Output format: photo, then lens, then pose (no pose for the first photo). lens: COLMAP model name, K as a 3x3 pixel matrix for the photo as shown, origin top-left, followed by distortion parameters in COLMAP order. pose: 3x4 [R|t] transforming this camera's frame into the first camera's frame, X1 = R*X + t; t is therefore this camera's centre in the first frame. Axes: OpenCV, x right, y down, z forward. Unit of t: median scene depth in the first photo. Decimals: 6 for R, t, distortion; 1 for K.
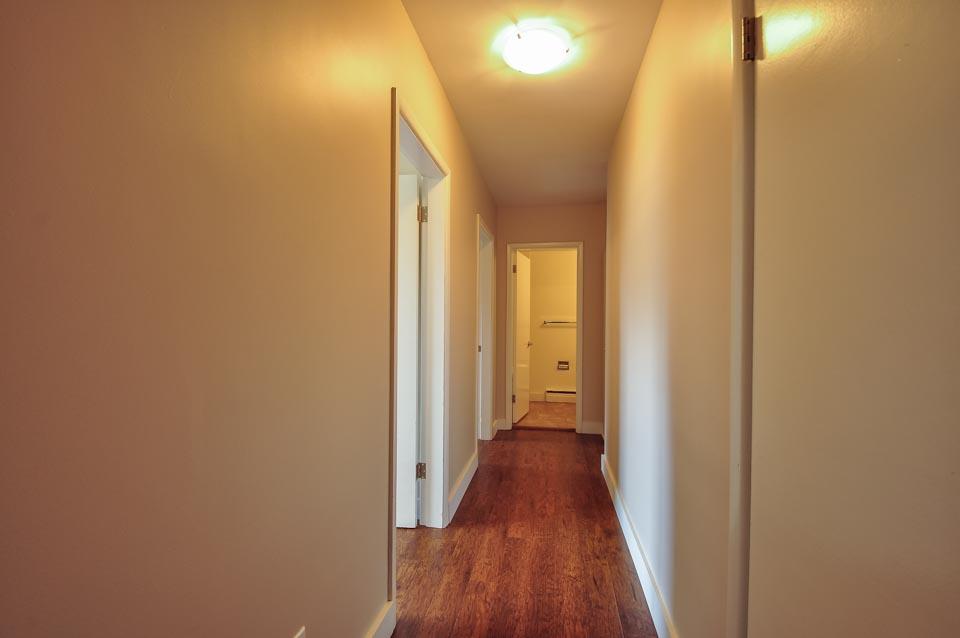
lens RADIAL K [[416.4, 0, 477.3], [0, 416.4, 316.9], [0, 0, 1]] dist [0.003408, 0.000080]
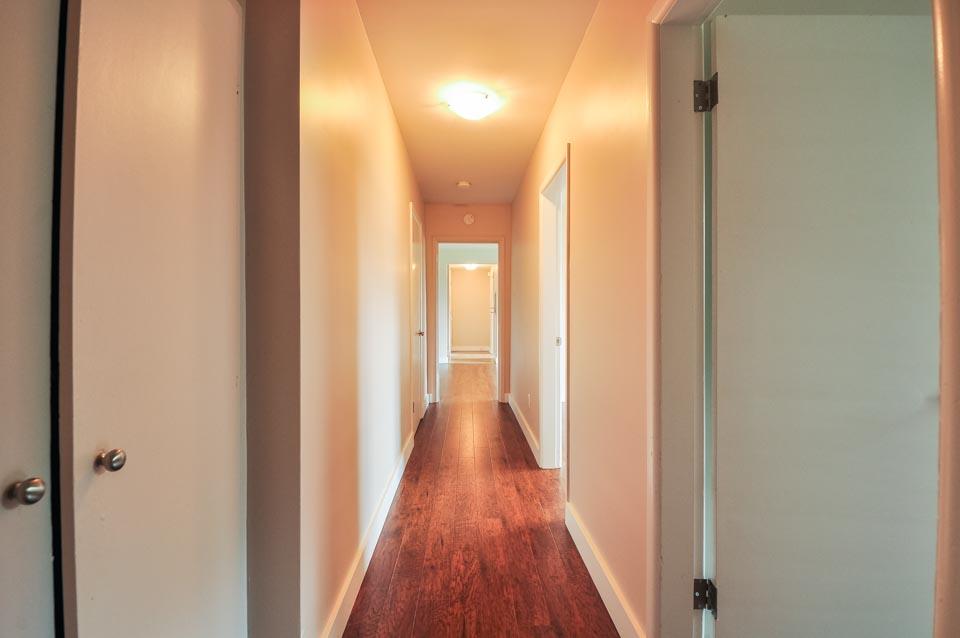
lens RADIAL K [[416.4, 0, 478.8], [0, 416.4, 314.2], [0, 0, 1]] dist [0.003408, 0.000080]
pose [[-0.977571, -0.001751, -0.210598, 0.335498], [-0.001943, 0.999998, 0.000704, 0.030629], [0.210596, 0.001097, -0.977572, 1.966040]]
